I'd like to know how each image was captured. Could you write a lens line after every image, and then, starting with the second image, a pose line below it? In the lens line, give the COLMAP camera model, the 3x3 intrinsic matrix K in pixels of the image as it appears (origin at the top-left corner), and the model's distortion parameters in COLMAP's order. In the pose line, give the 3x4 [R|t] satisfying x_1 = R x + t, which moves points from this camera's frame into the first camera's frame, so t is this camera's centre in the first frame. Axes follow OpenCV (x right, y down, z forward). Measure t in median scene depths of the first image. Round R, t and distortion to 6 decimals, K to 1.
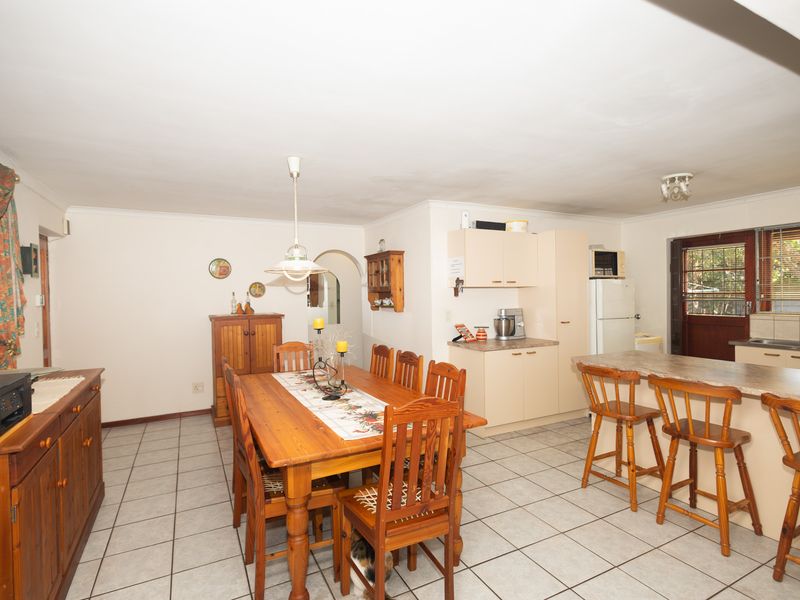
lens RADIAL K [[414.7, 0, 396.1], [0, 414.7, 298.8], [0, 0, 1]] dist [0.004452, 0.000290]
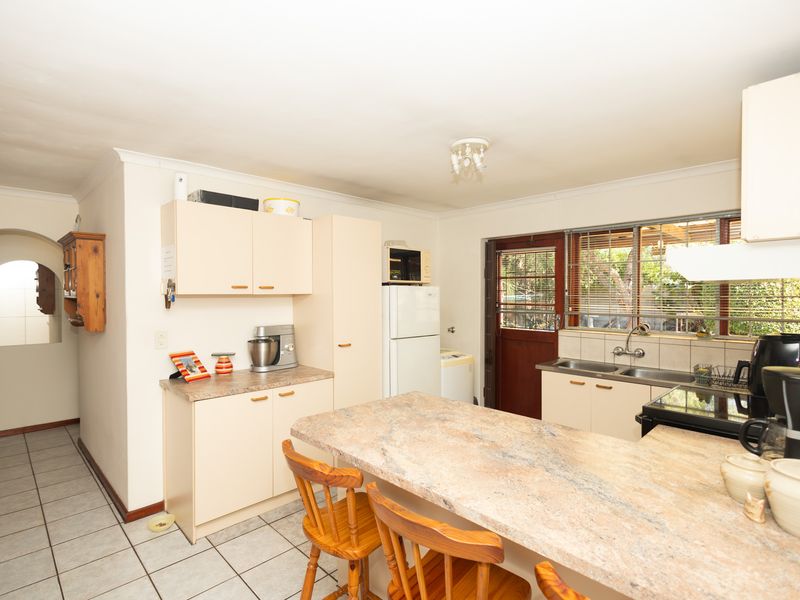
lens RADIAL K [[414.7, 0, 403.2], [0, 414.7, 298.9], [0, 0, 1]] dist [0.004452, 0.000290]
pose [[0.949618, 0.008412, 0.313296, 0.270457], [-0.009347, 0.999955, 0.001484, -0.024542], [-0.313270, -0.004338, 0.949654, 0.281391]]
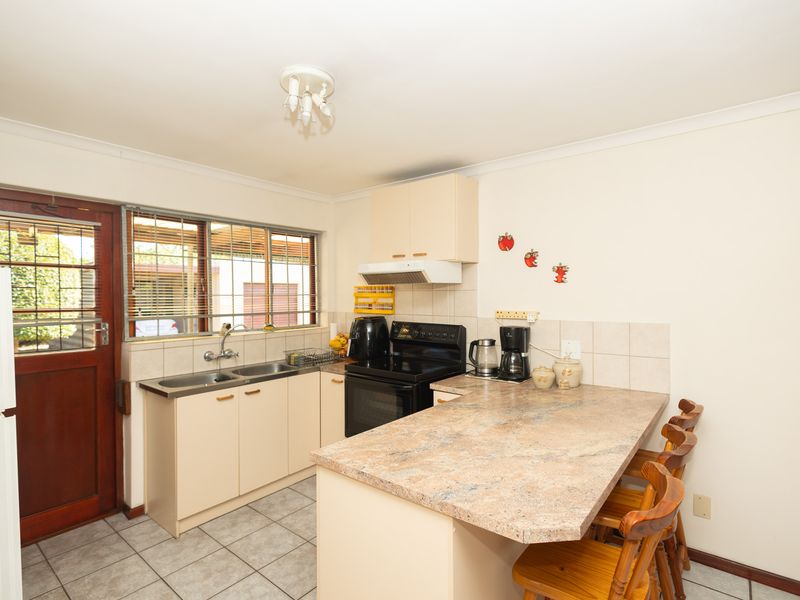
lens RADIAL K [[414.7, 0, 399.4], [0, 414.7, 300.1], [0, 0, 1]] dist [0.004452, 0.000290]
pose [[-0.407061, 0.003470, 0.913394, 0.115683], [0.018583, 0.999817, 0.004483, -0.020510], [-0.913212, 0.018799, -0.407051, 0.936707]]
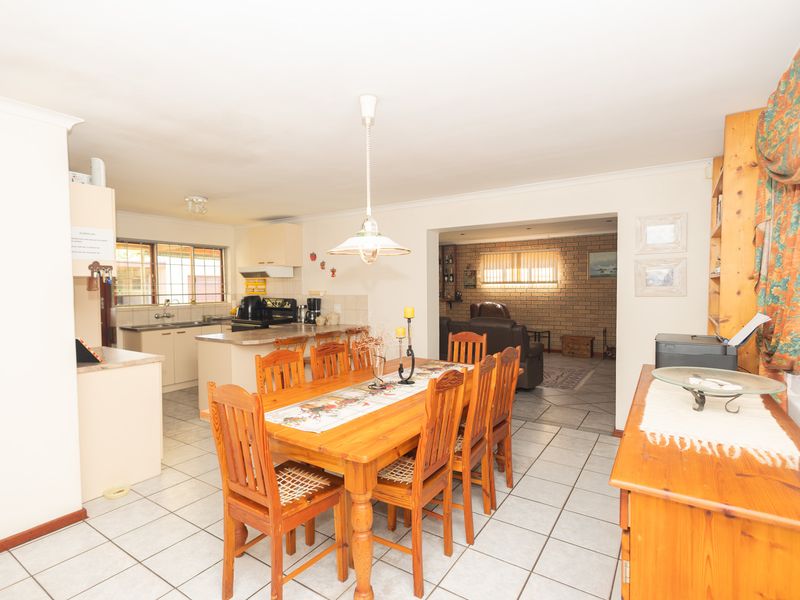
lens RADIAL K [[414.7, 0, 400.9], [0, 414.7, 299.1], [0, 0, 1]] dist [0.004452, 0.000290]
pose [[-0.497898, -0.007927, 0.867200, -0.703658], [0.022407, 0.999507, 0.022001, 0.008284], [-0.866946, 0.030385, -0.497475, 0.931041]]
